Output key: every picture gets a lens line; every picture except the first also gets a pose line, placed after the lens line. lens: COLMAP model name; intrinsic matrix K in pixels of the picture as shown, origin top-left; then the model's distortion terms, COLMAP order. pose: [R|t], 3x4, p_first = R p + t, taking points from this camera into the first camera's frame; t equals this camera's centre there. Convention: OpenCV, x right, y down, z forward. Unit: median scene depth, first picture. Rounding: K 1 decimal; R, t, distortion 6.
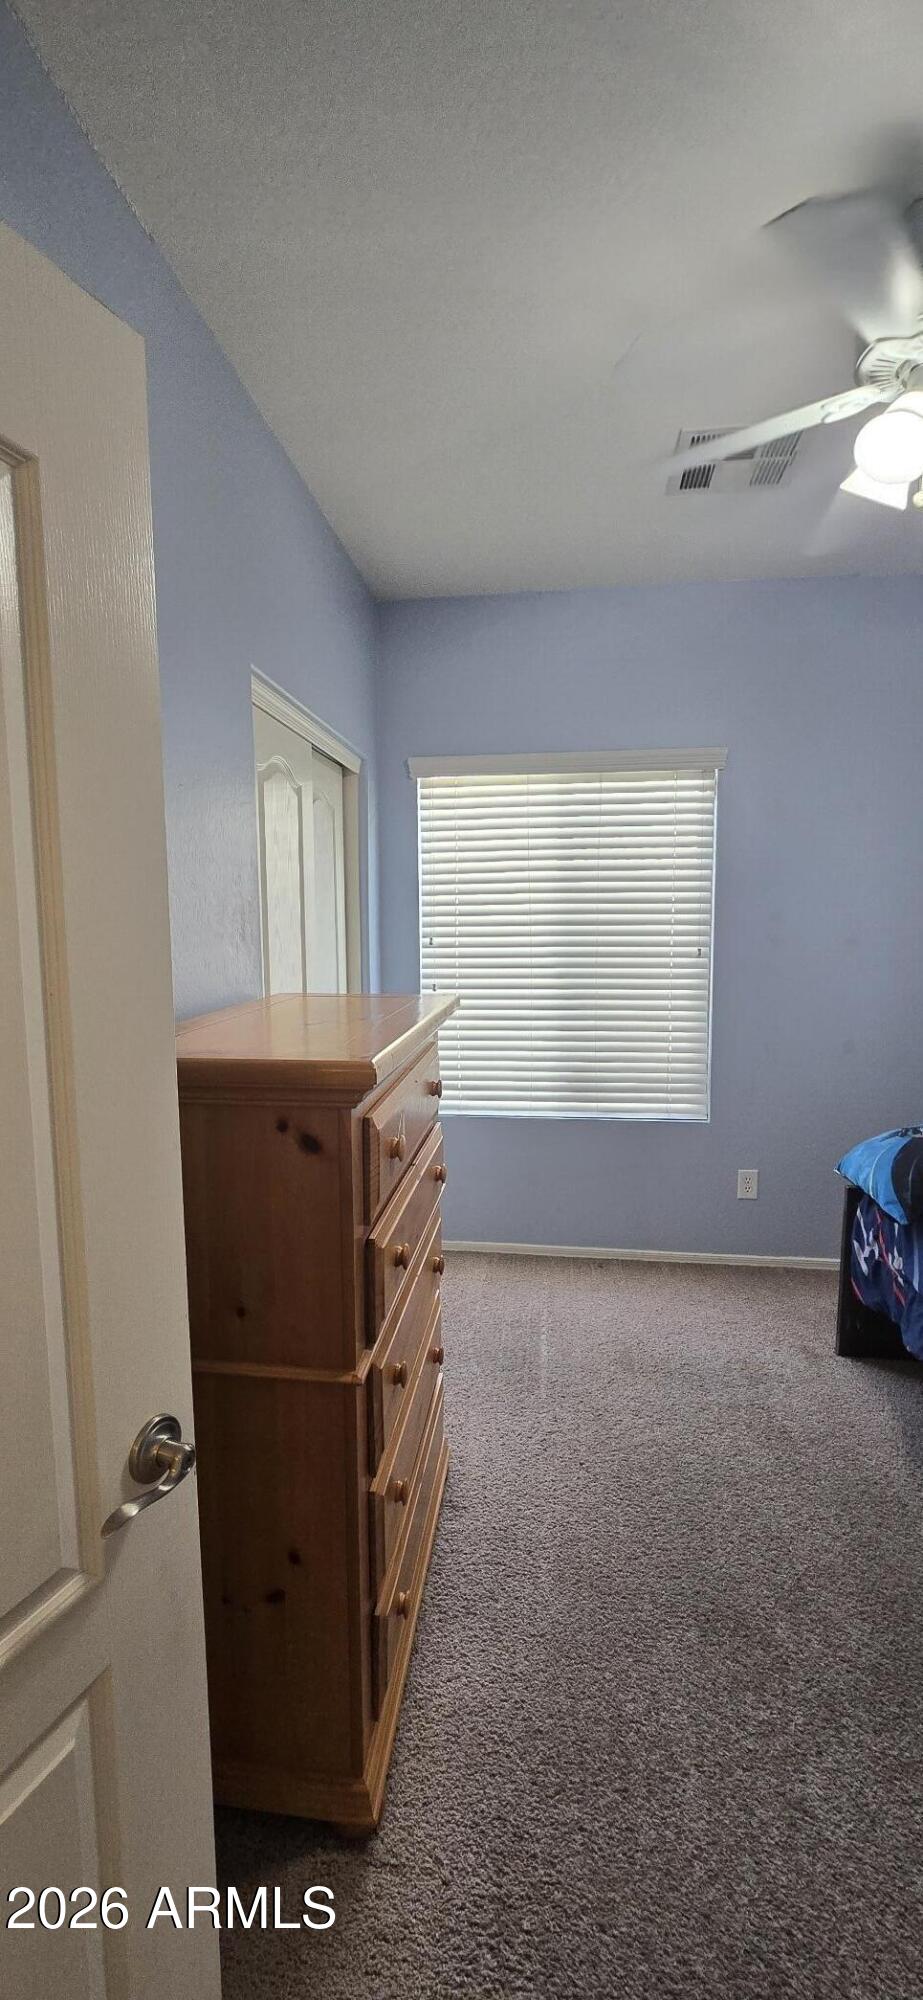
lens RADIAL K [[820.4, 0, 455.8], [0, 820.4, 1001.8], [0, 0, 1]] dist [0.000343, 0.001322]
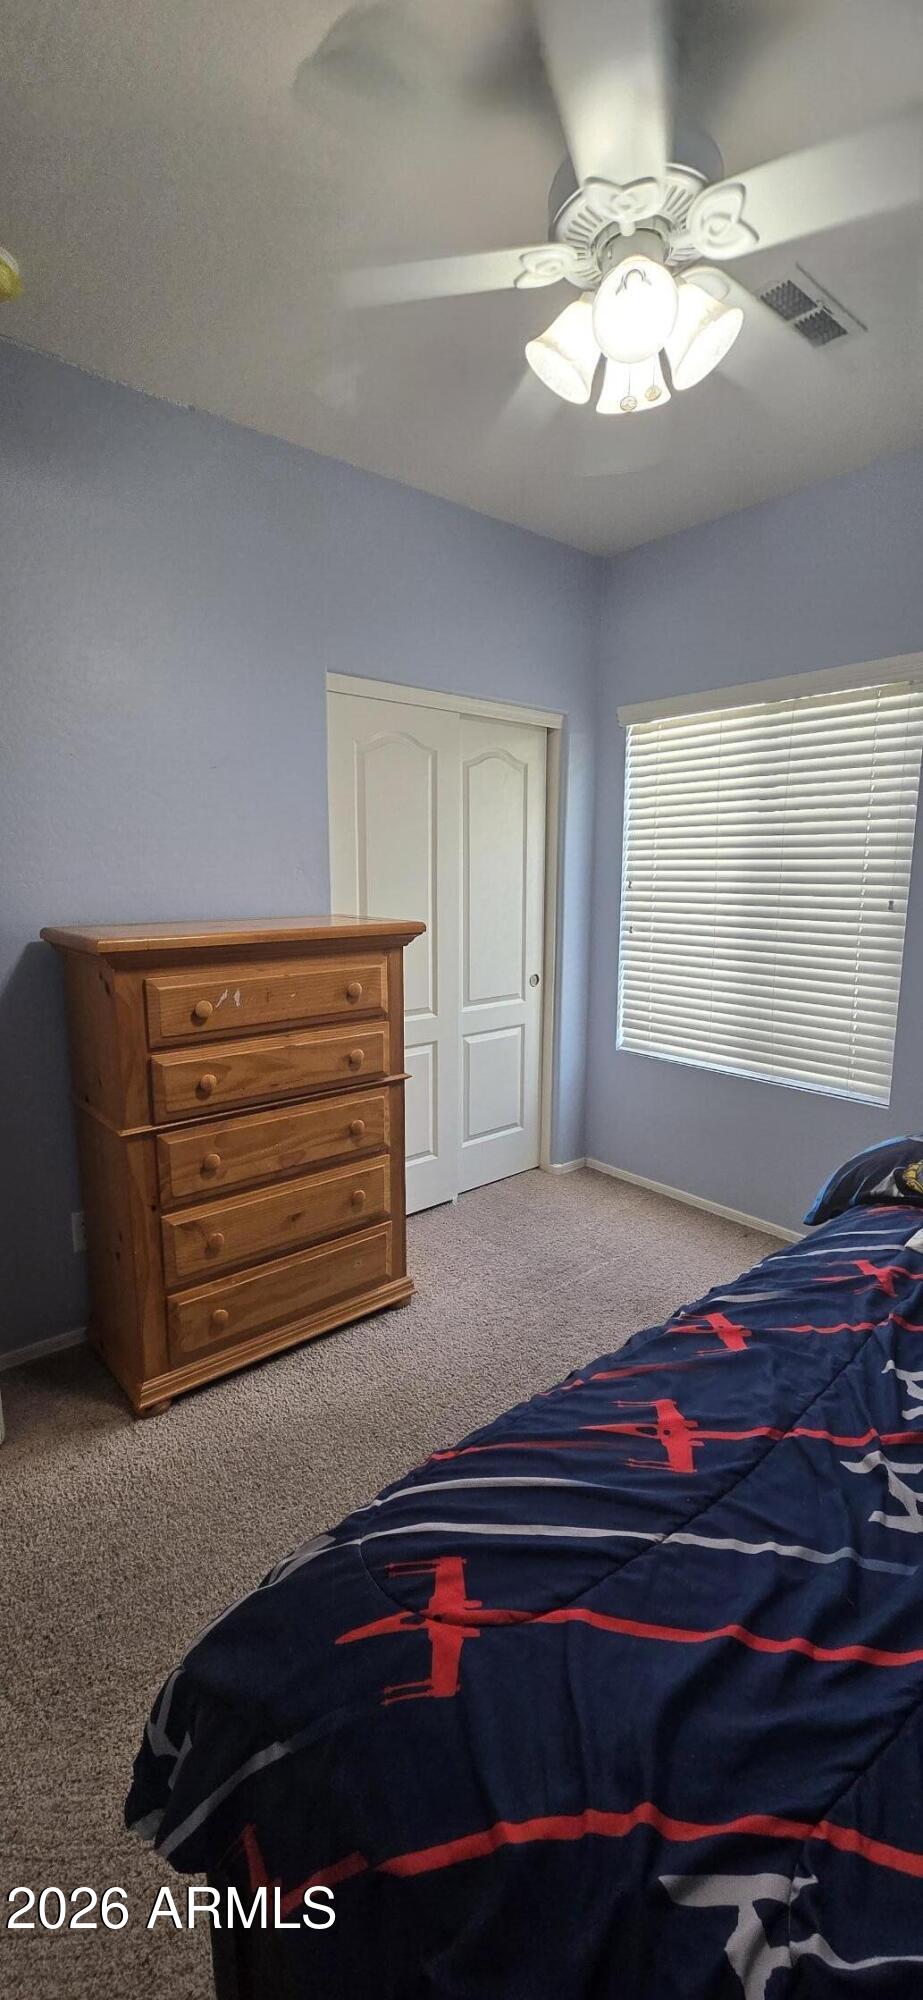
lens RADIAL K [[820.4, 0, 457.1], [0, 820.4, 1002.2], [0, 0, 1]] dist [0.000343, 0.001322]
pose [[0.741247, 0.119355, -0.660535, 0.521545], [-0.079529, 0.992749, 0.090138, -0.001924], [0.666504, -0.014283, 0.745365, 0.079173]]
